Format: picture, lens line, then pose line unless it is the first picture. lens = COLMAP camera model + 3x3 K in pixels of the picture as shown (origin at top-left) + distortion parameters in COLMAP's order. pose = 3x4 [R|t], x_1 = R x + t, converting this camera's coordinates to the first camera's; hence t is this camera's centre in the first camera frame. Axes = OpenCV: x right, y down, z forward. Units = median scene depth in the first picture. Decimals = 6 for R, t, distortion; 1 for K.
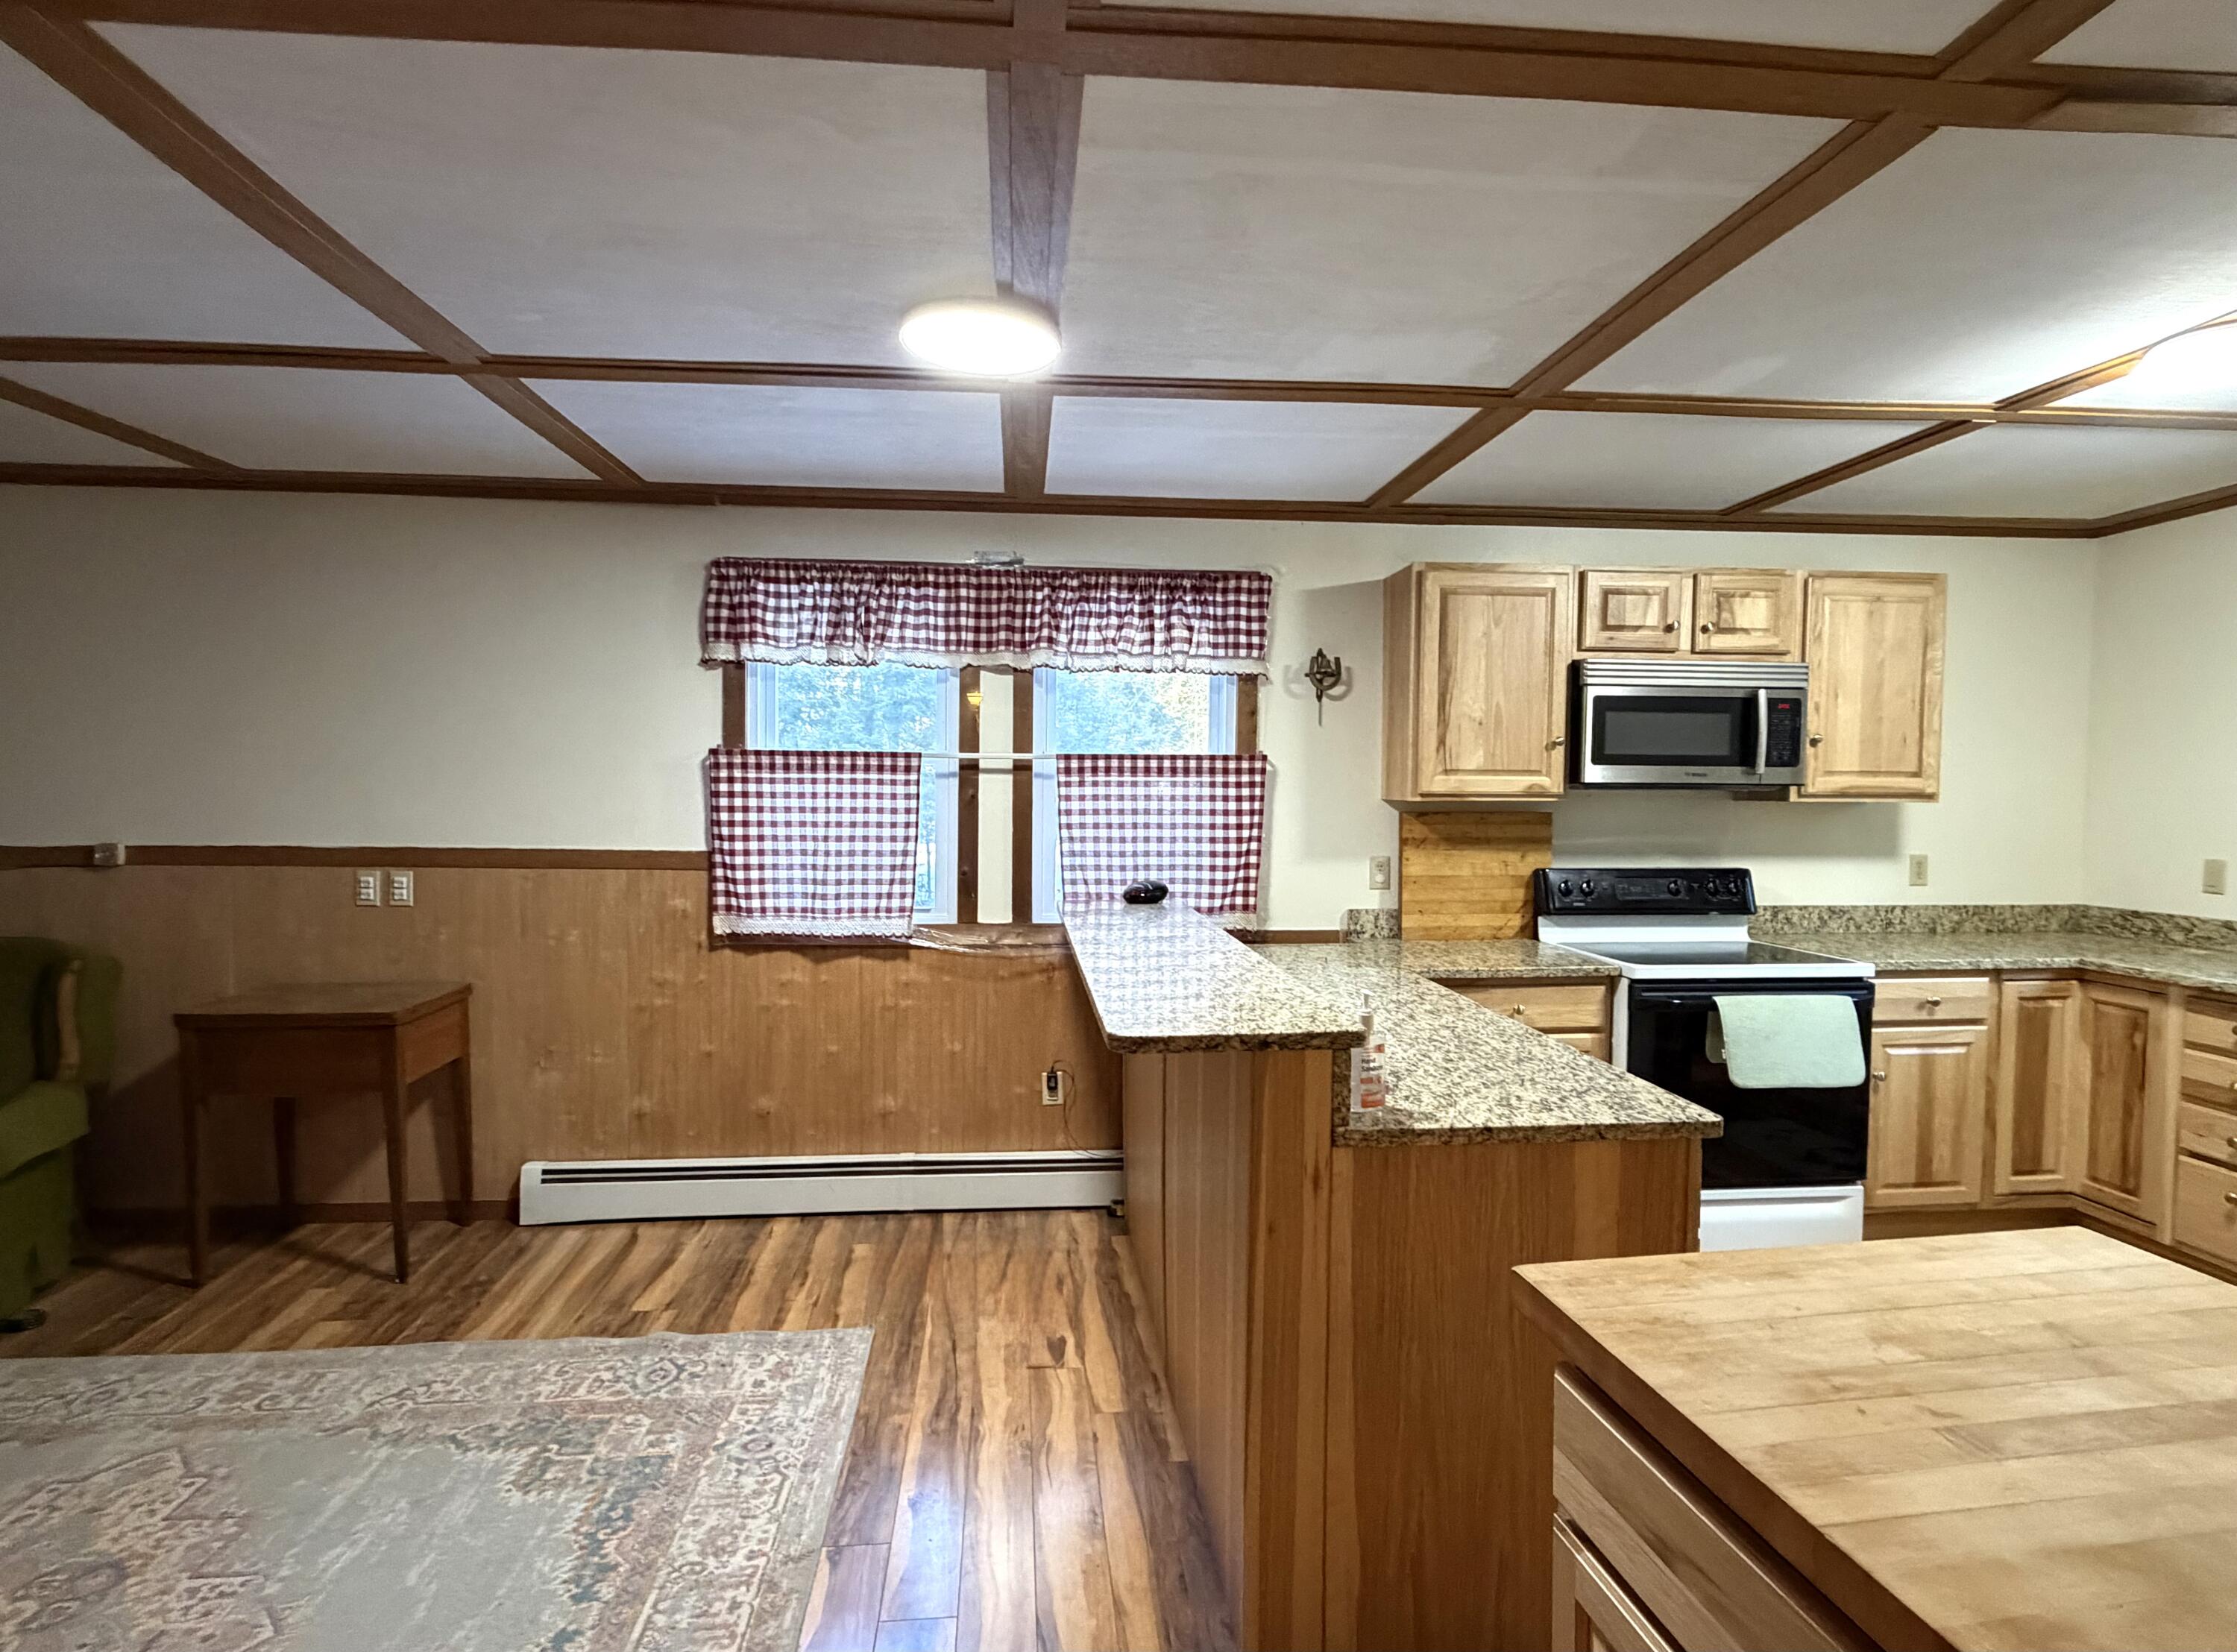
lens RADIAL K [[1142.4, 0, 1117.2], [0, 1142.4, 836.6], [0, 0, 1]] dist [0.005717, -0.003127]
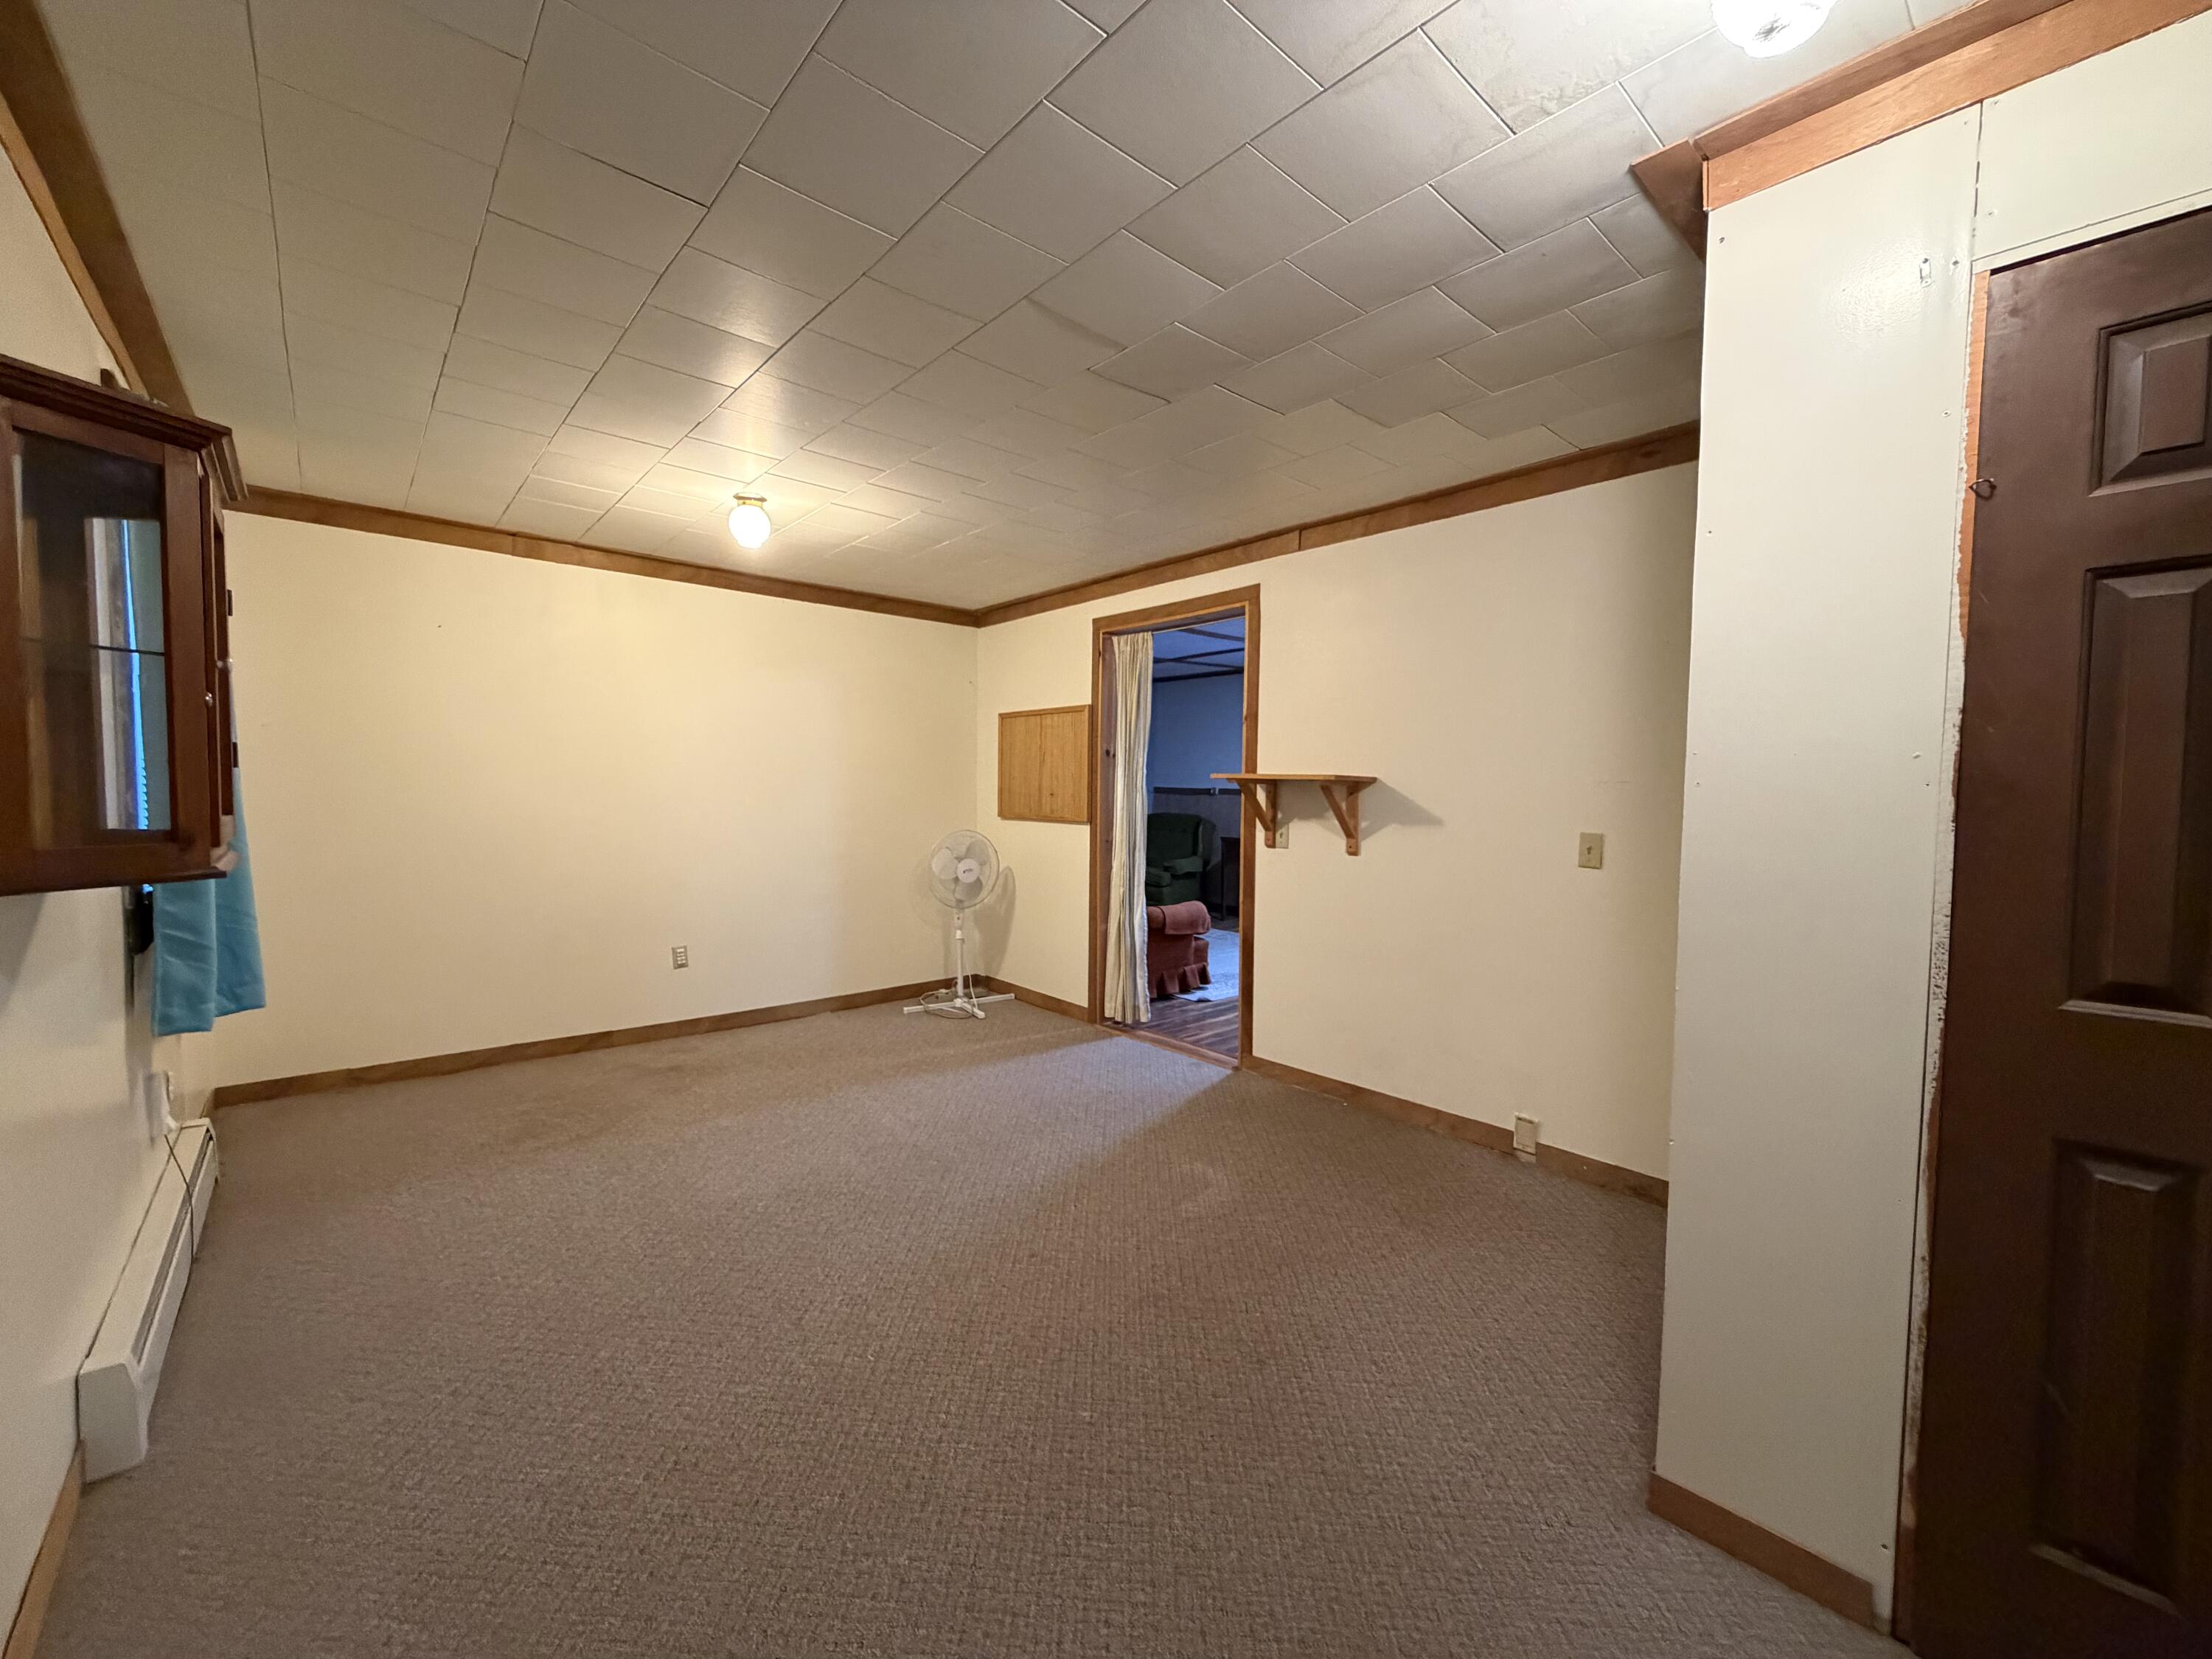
lens RADIAL K [[880.3, 0, 1087.5], [0, 880.3, 823.5], [0, 0, 1]] dist [-0.001038, 0.000864]
pose [[0.578081, 0.040500, -0.814974, 0.894399], [-0.045719, 0.998806, 0.017206, 0.076022], [0.814698, 0.027313, 0.579242, -0.691014]]
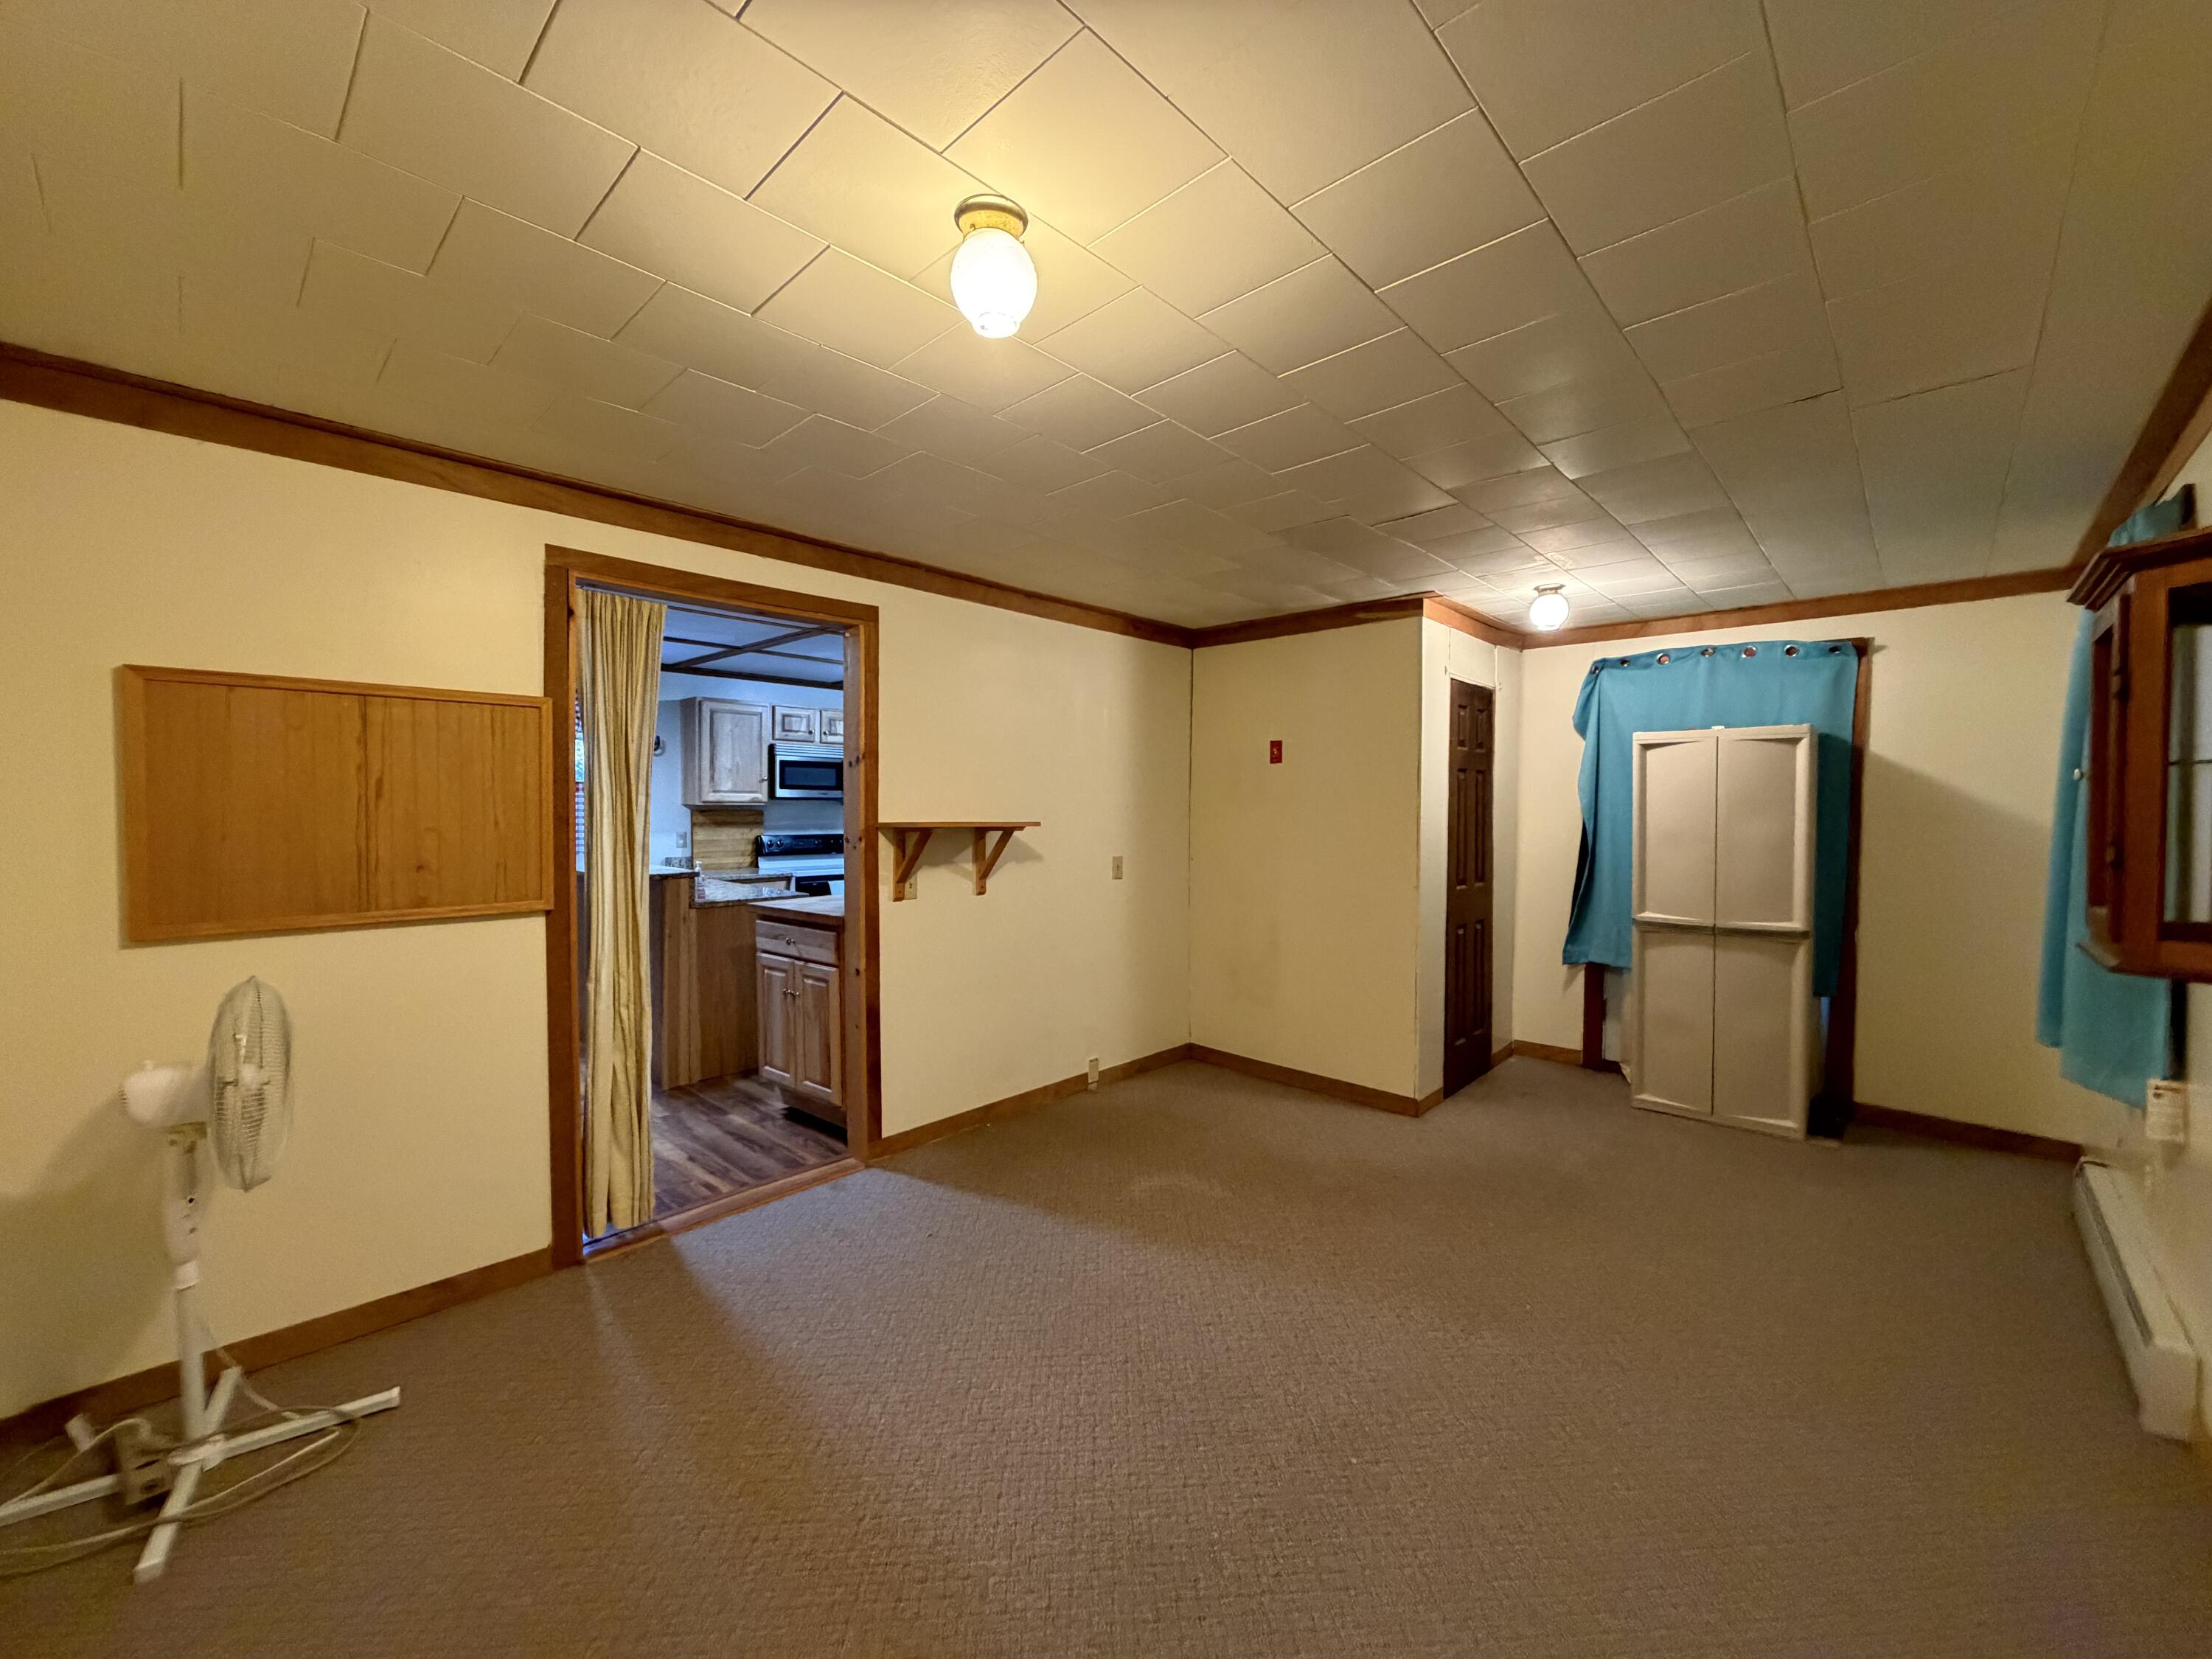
lens RADIAL K [[880.3, 0, 1102.9], [0, 880.3, 827.9], [0, 0, 1]] dist [-0.001038, 0.000864]
pose [[0.752658, -0.016604, 0.658202, -0.267881], [0.028561, 0.999564, -0.007444, 0.047726], [-0.657792, 0.024402, 0.752805, -0.773767]]
